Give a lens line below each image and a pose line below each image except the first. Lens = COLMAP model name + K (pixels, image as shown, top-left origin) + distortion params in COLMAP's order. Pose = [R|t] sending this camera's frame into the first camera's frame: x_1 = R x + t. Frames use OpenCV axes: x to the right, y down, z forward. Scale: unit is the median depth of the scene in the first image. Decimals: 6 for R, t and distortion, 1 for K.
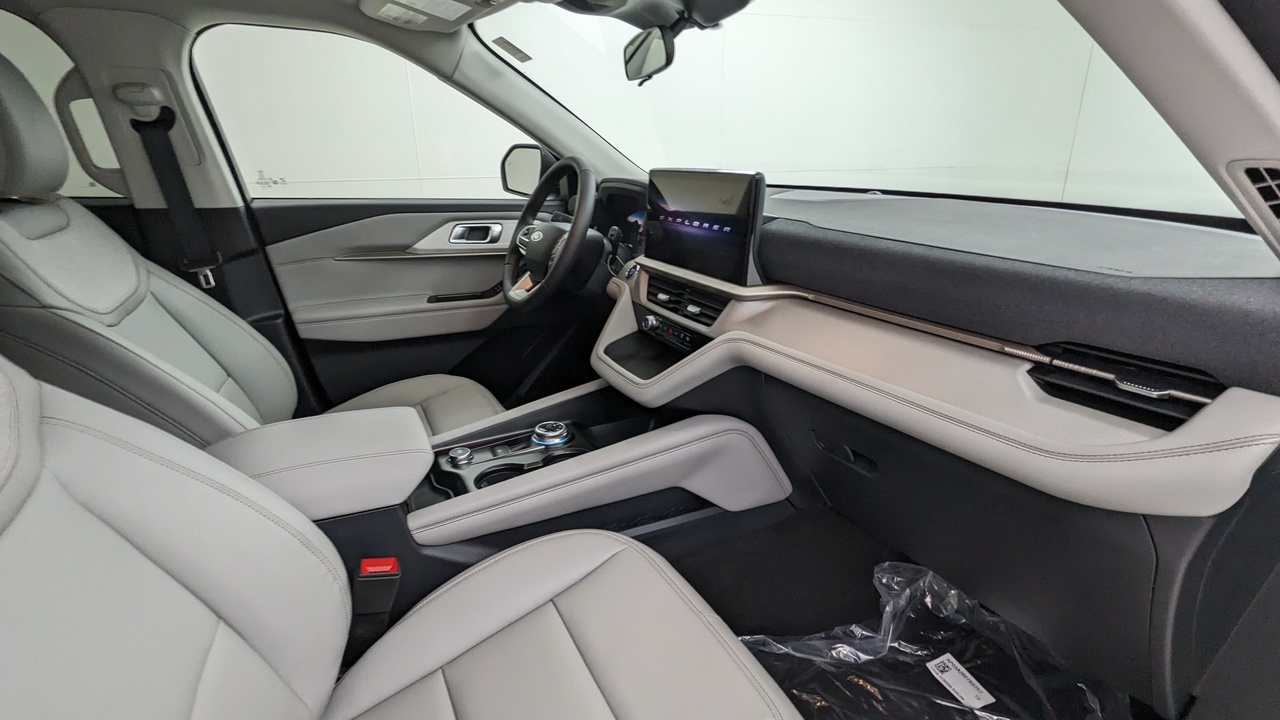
lens RADIAL K [[590.5, 0, 643.2], [0, 590.5, 361.3], [0, 0, 1]] dist [-0.025833, 0.002512]
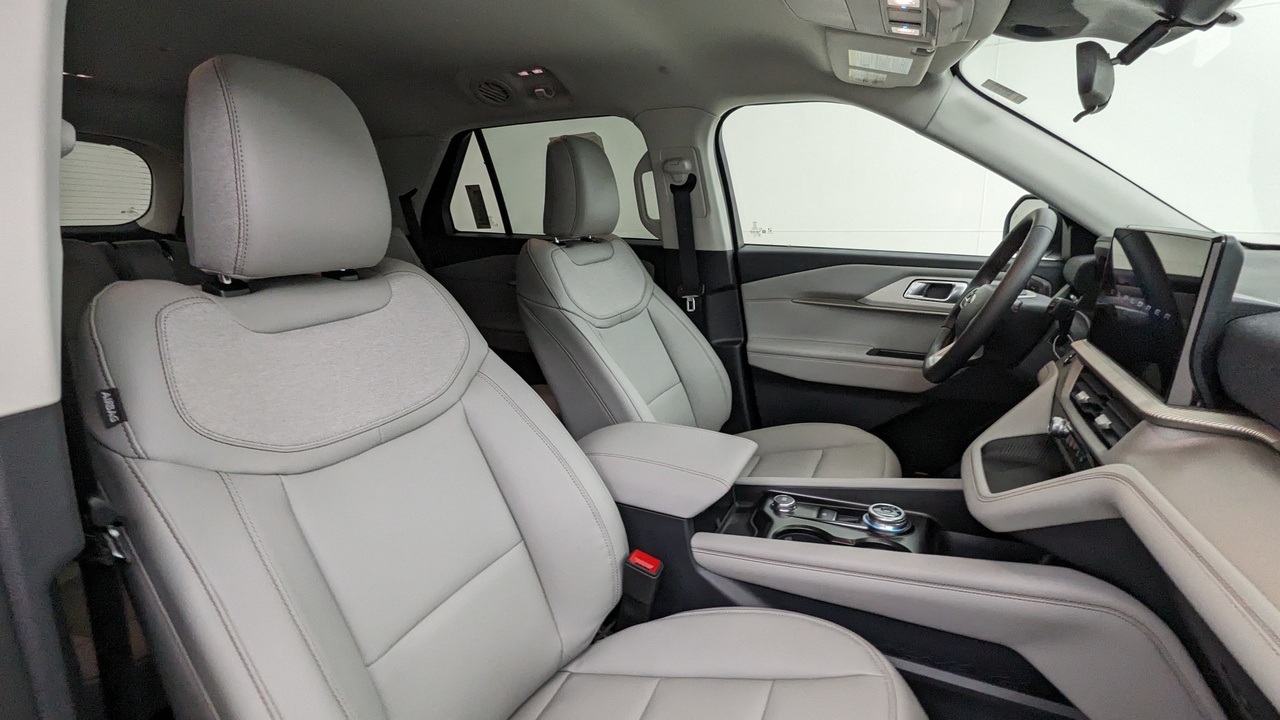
lens RADIAL K [[590.5, 0, 651.3], [0, 590.5, 367.2], [0, 0, 1]] dist [-0.025833, 0.002512]
pose [[0.635456, 0.185248, -0.749586, 0.207761], [-0.237317, 0.970661, 0.038700, -0.040986], [0.734763, 0.153297, 0.660775, 0.107709]]
